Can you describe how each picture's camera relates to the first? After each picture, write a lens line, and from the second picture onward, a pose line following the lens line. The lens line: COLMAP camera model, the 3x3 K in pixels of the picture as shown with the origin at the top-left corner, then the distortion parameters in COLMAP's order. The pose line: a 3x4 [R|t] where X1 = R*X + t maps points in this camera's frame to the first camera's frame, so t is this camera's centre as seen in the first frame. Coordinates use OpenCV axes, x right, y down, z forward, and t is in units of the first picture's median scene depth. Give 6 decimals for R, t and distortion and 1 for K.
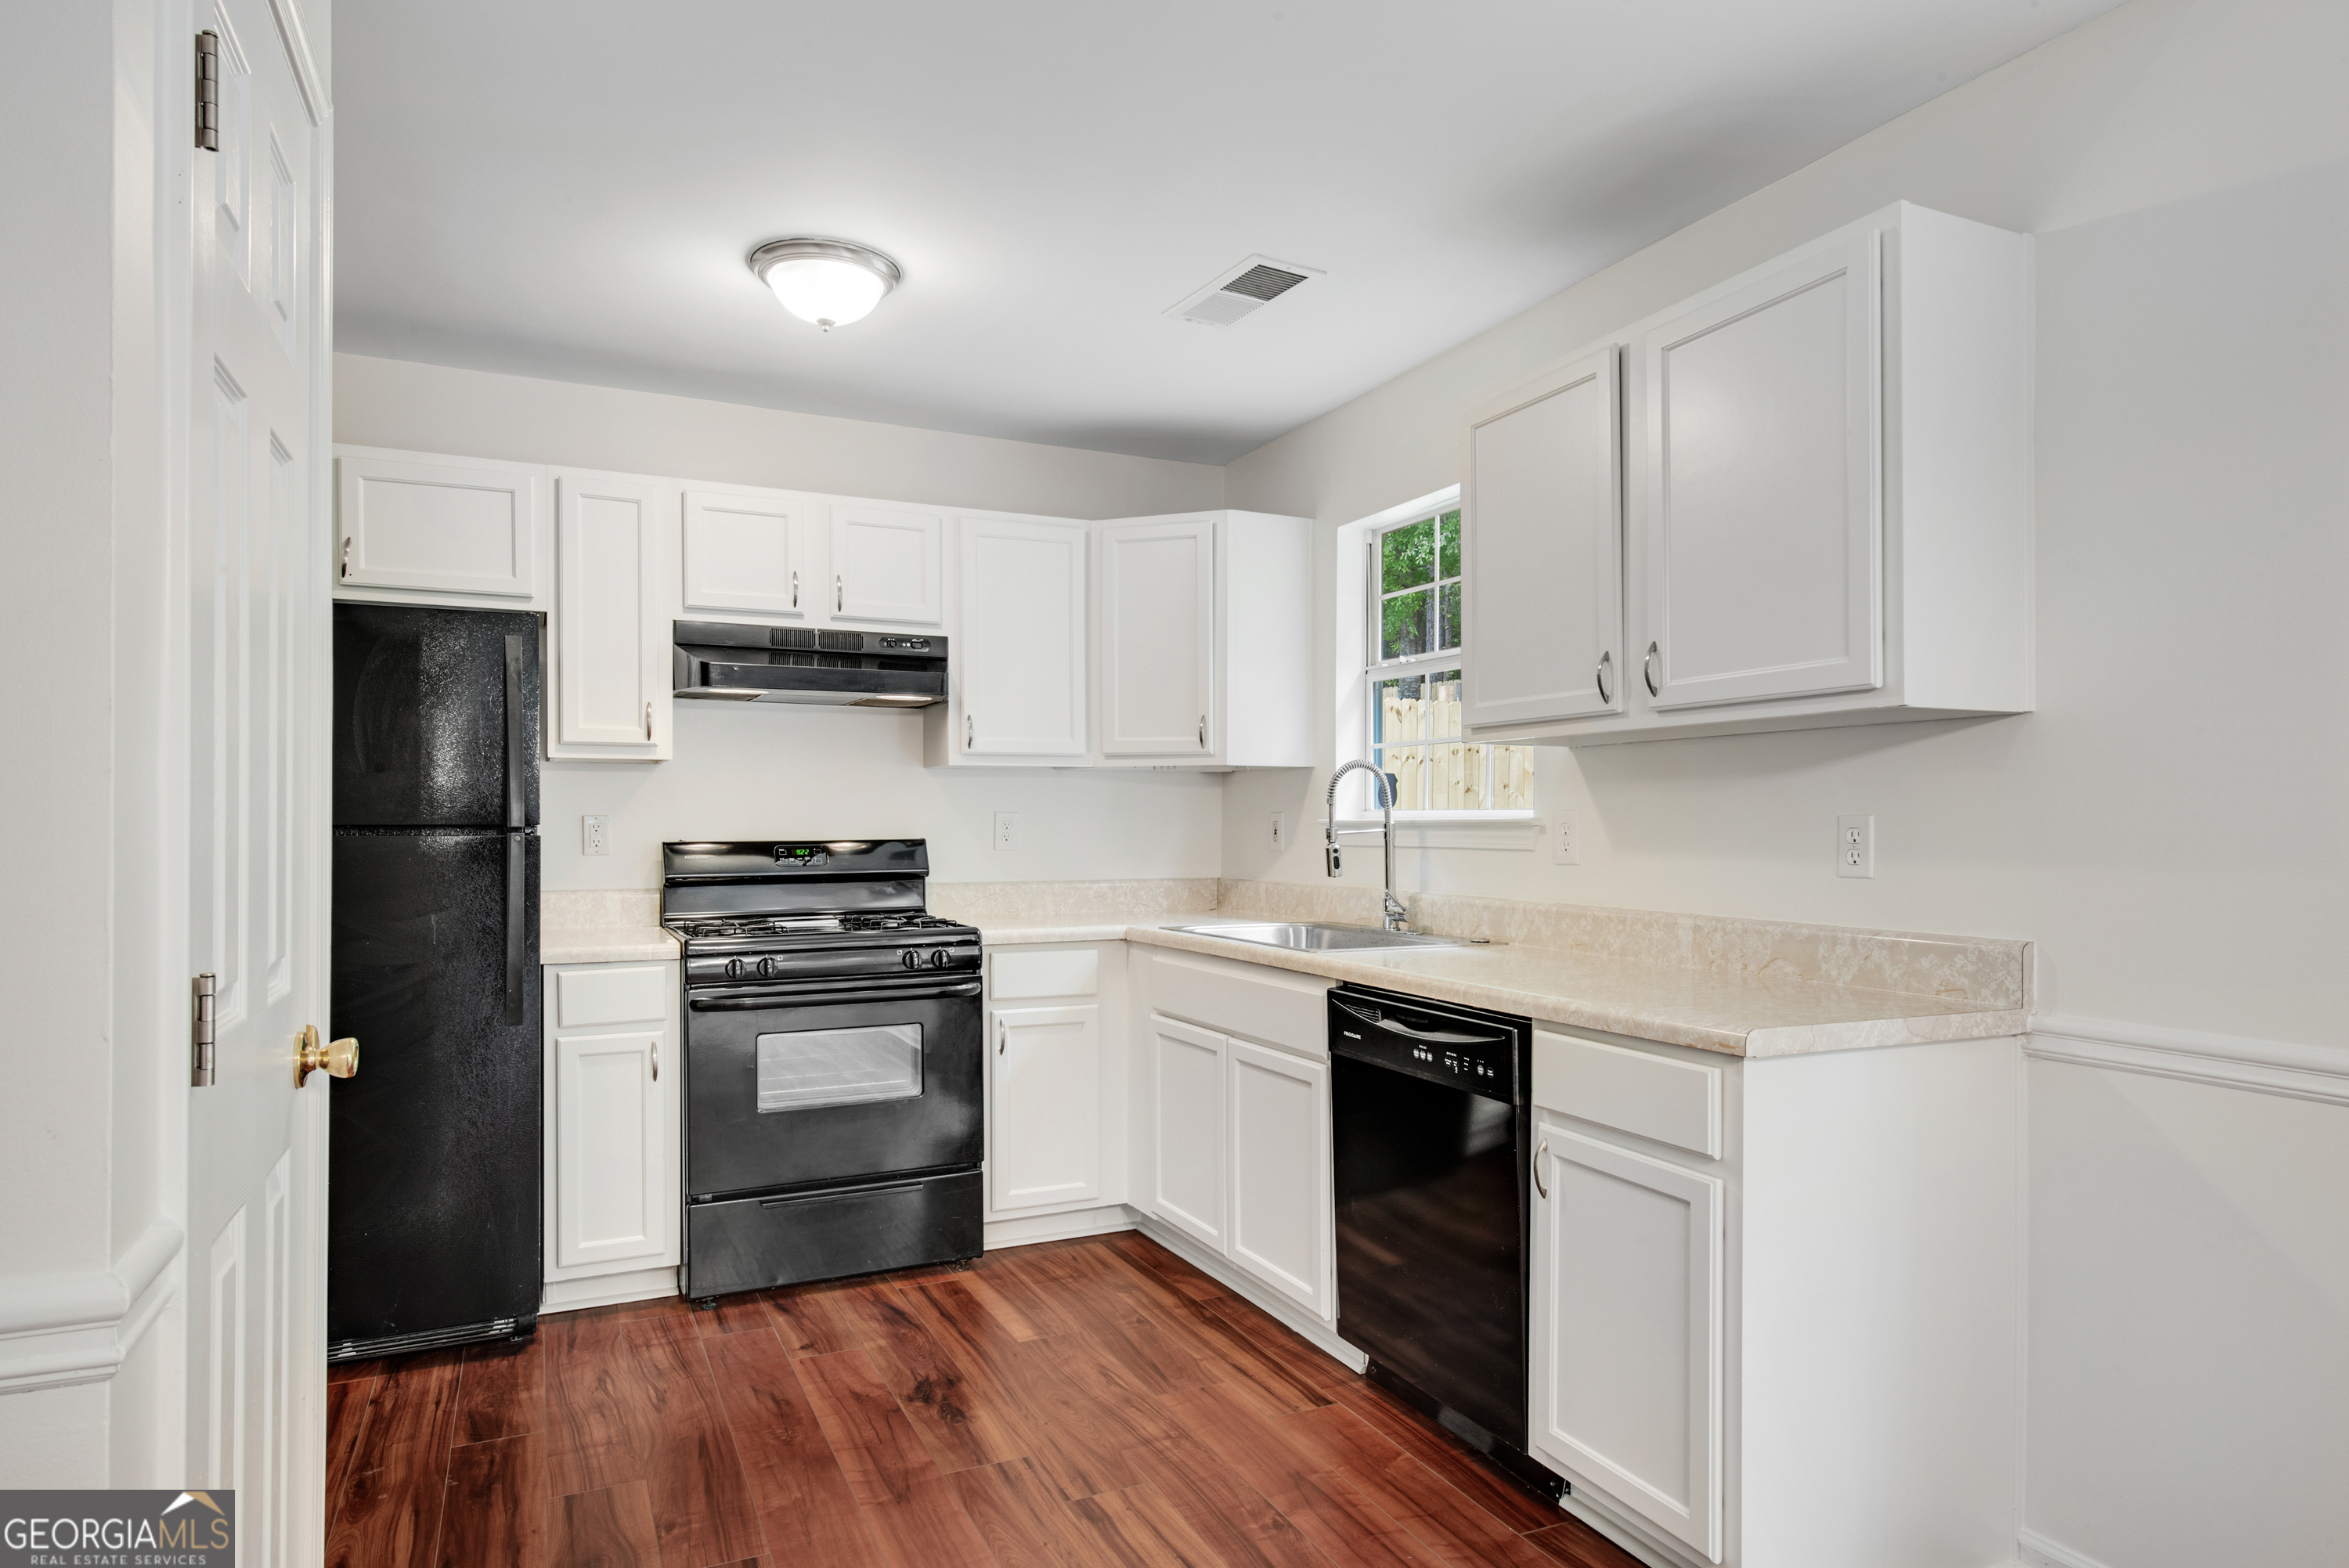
lens RADIAL K [[1388.1, 0, 1100.0], [0, 1388.1, 813.6], [0, 0, 1]] dist [0.008246, -0.001724]
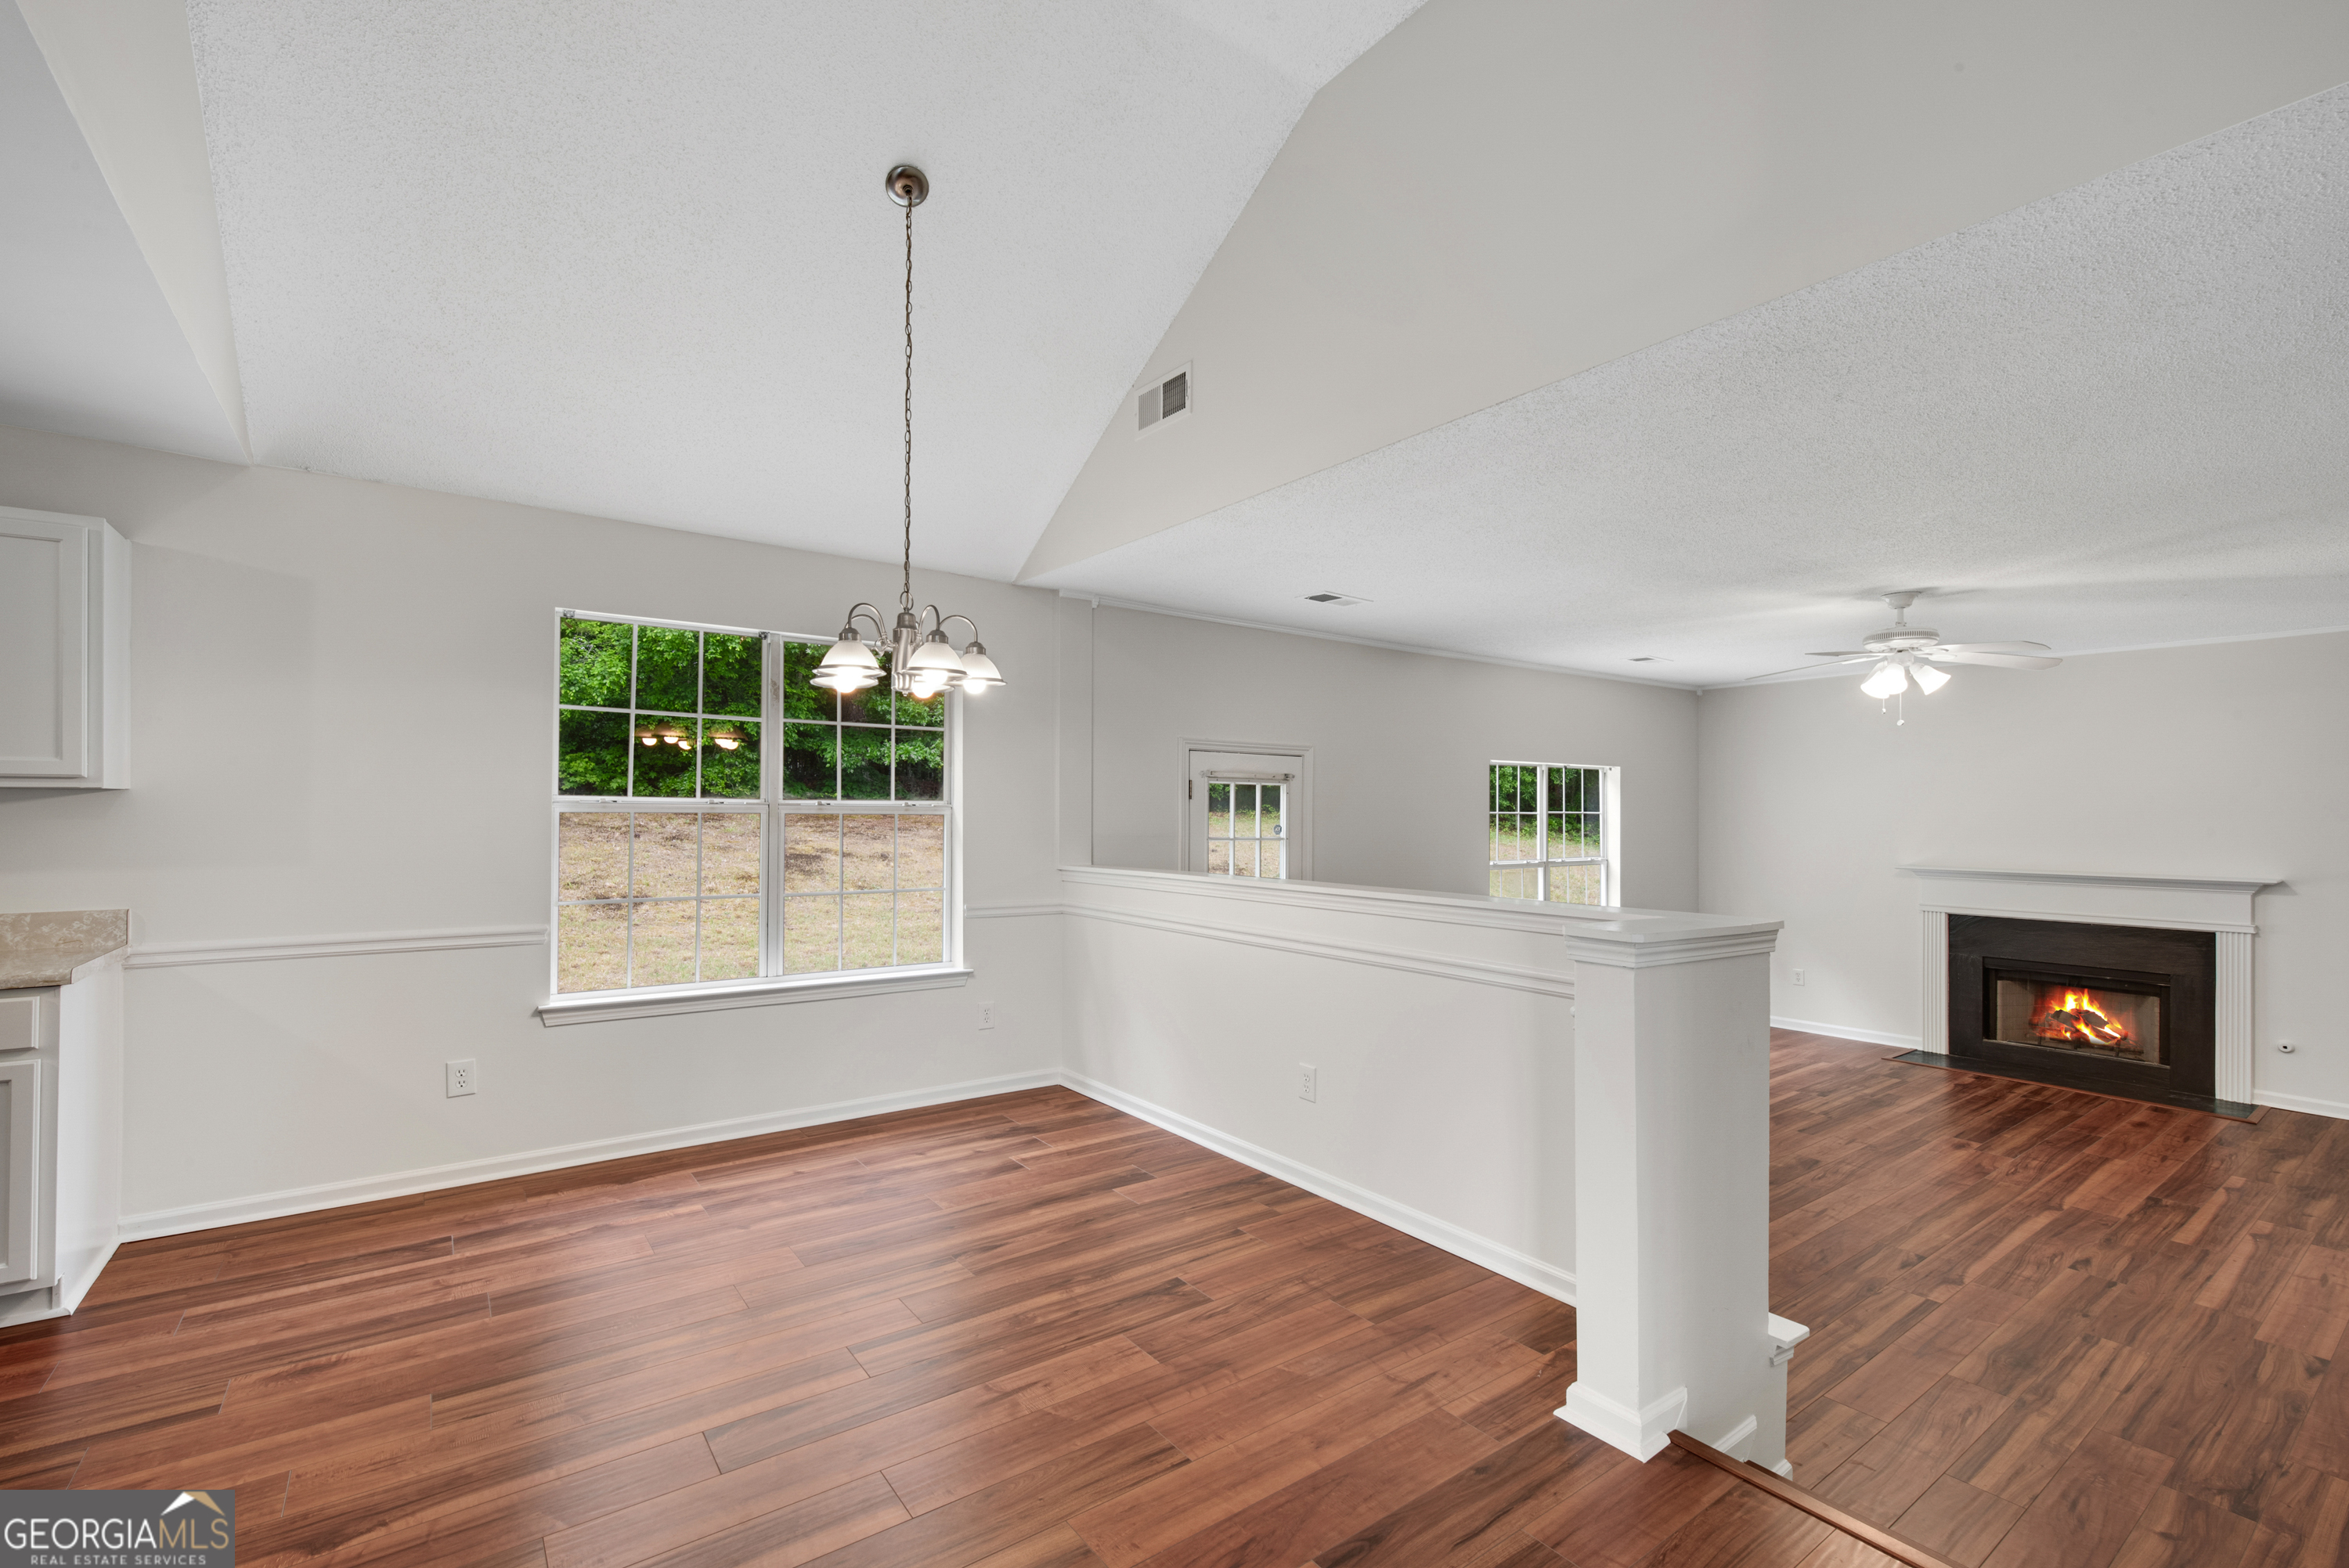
lens RADIAL K [[973.7, 0, 1181.4], [0, 973.7, 803.0], [0, 0, 1]] dist [0.014526, -0.005009]
pose [[-0.220748, 0.002301, 0.975328, -0.649162], [-0.010206, 0.999937, -0.004669, -0.041527], [-0.975278, -0.010985, -0.220710, -0.075583]]
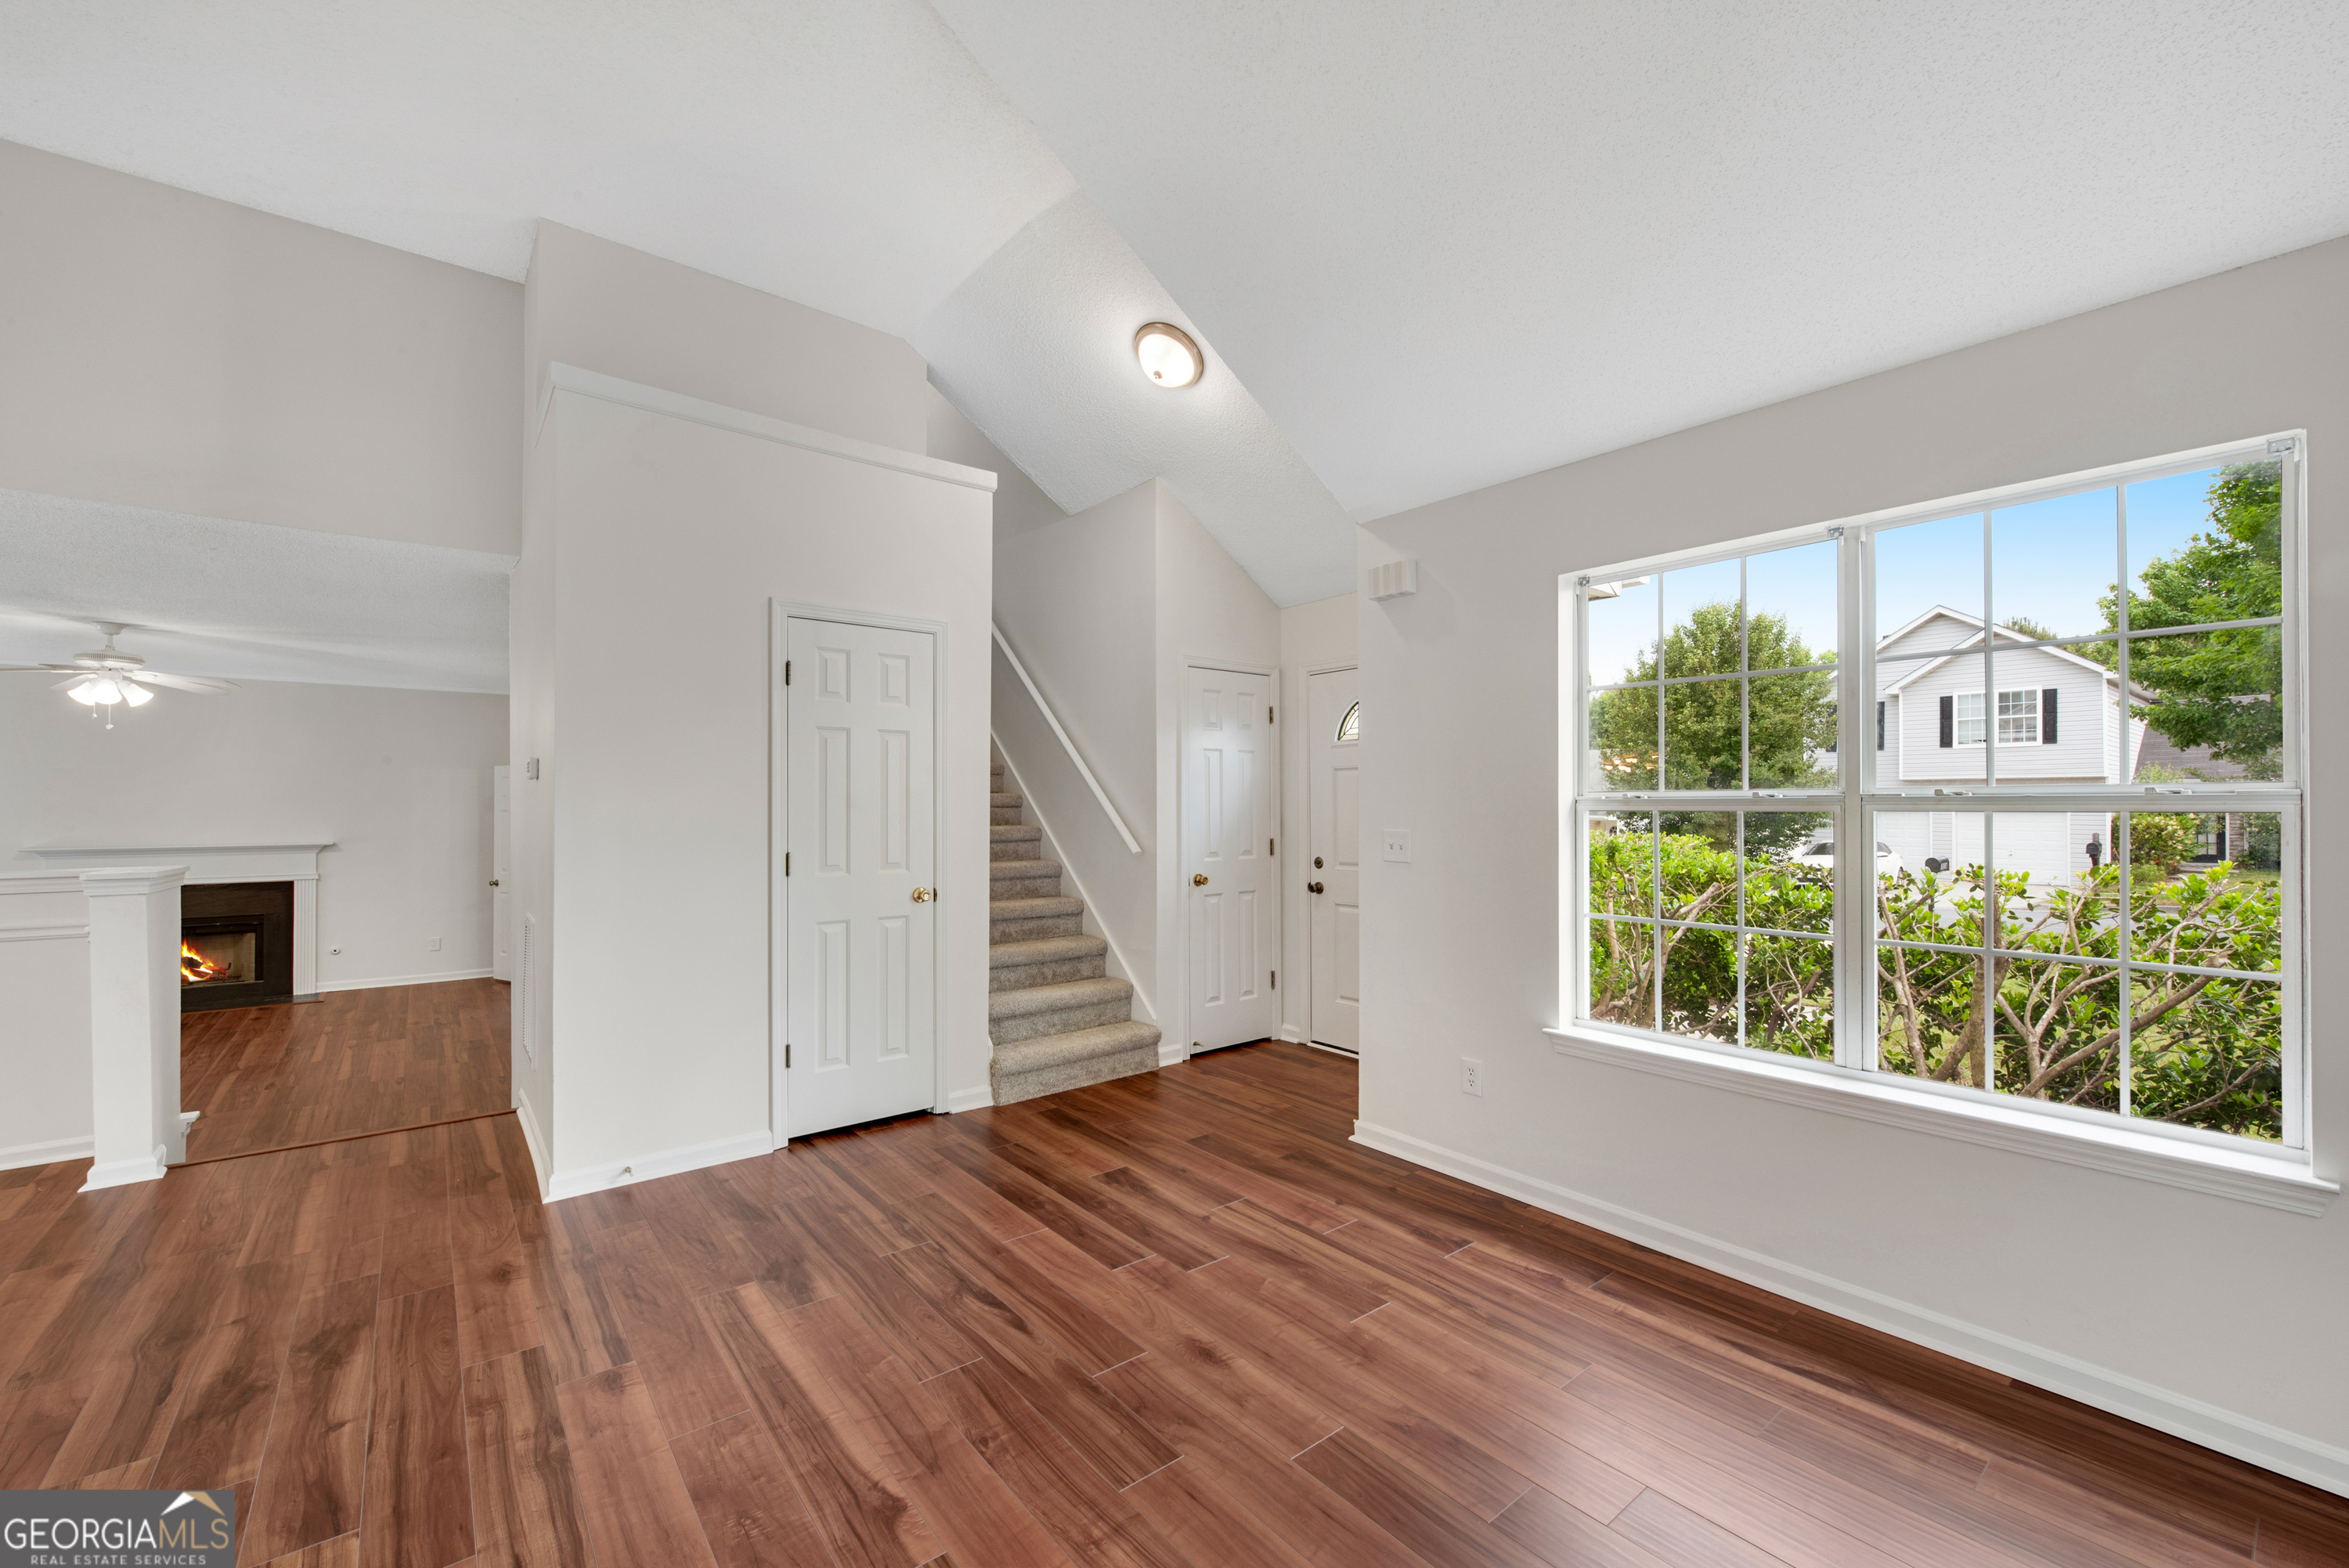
lens RADIAL K [[973.7, 0, 1163.1], [0, 973.7, 816.8], [0, 0, 1]] dist [0.014526, -0.005009]
pose [[-0.966566, -0.008444, -0.256278, -0.871421], [-0.009705, 0.999946, 0.003657, -0.037604], [0.256233, 0.006022, -0.966596, 0.770646]]
